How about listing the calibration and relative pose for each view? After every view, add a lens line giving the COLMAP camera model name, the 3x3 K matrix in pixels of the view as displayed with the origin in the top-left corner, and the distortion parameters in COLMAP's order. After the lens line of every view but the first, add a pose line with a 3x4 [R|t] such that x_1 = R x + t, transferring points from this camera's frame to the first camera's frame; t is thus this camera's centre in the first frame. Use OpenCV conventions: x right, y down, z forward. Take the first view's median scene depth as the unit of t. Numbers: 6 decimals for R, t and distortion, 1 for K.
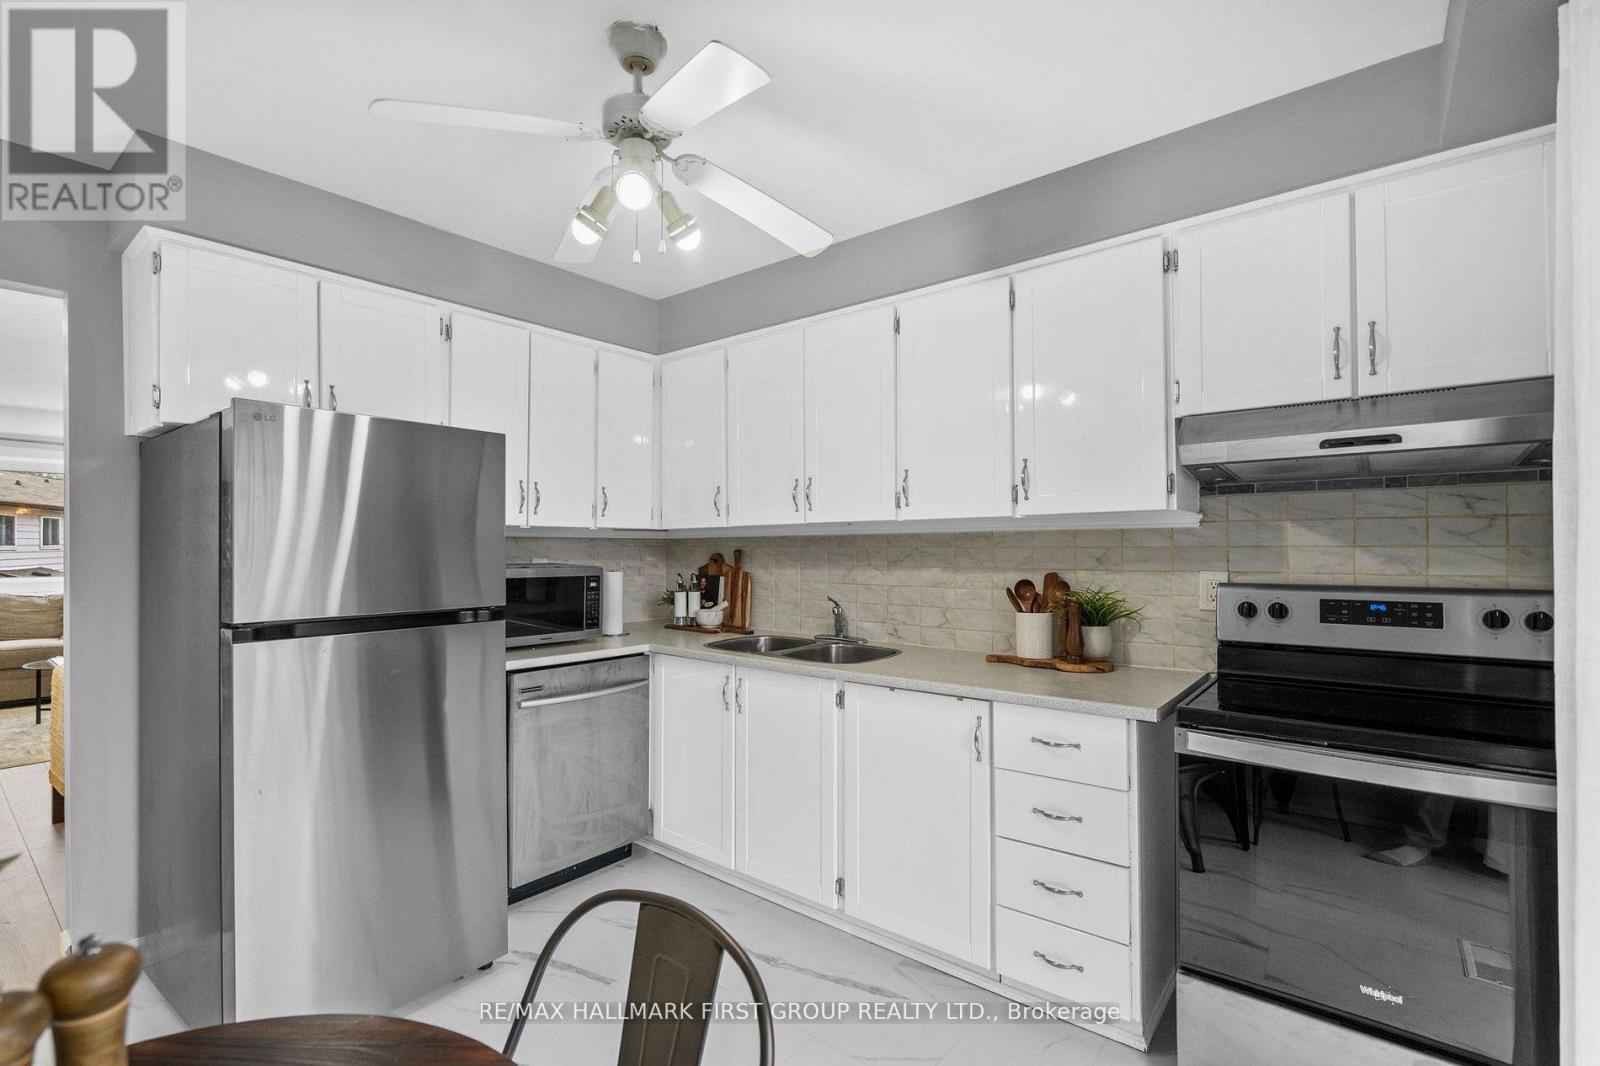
lens RADIAL K [[733.6, 0, 816.3], [0, 733.6, 548.0], [0, 0, 1]] dist [-0.009112, 0.001005]
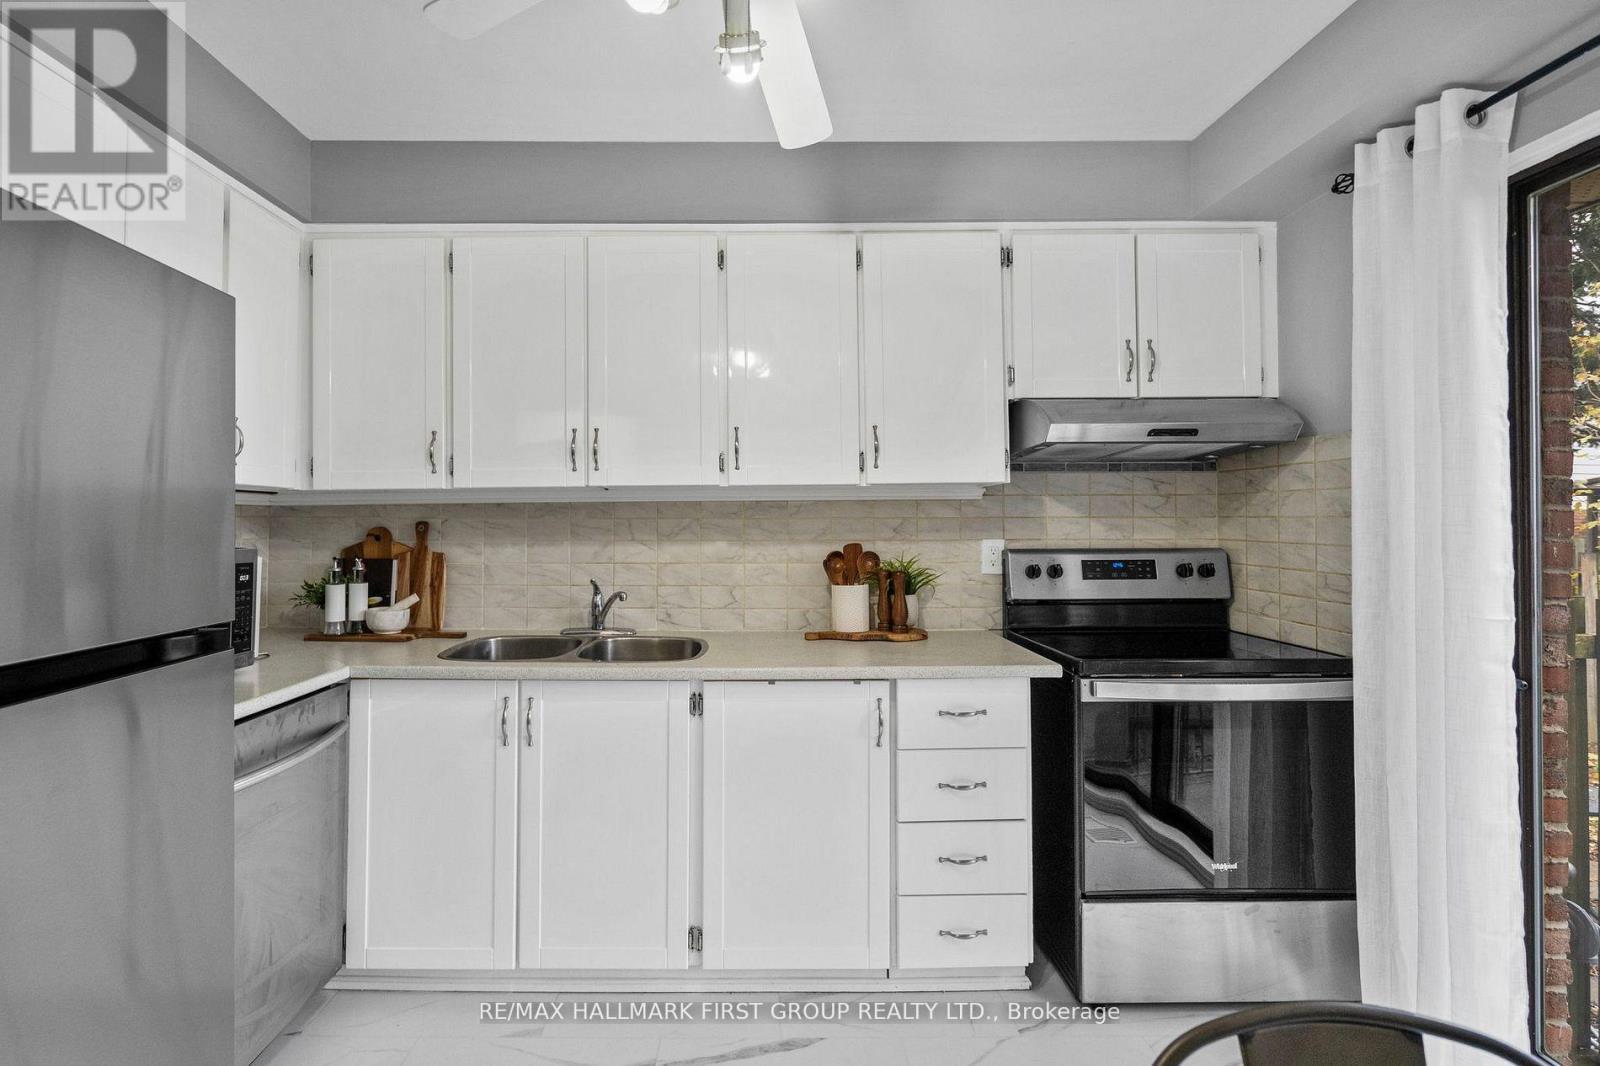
lens RADIAL K [[733.6, 0, 797.0], [0, 733.6, 516.5], [0, 0, 1]] dist [-0.009112, 0.001005]
pose [[0.775511, 0.005340, 0.631312, -0.386582], [0.001829, 0.999941, -0.010705, 0.007929], [-0.631332, 0.009457, 0.775455, 0.298294]]
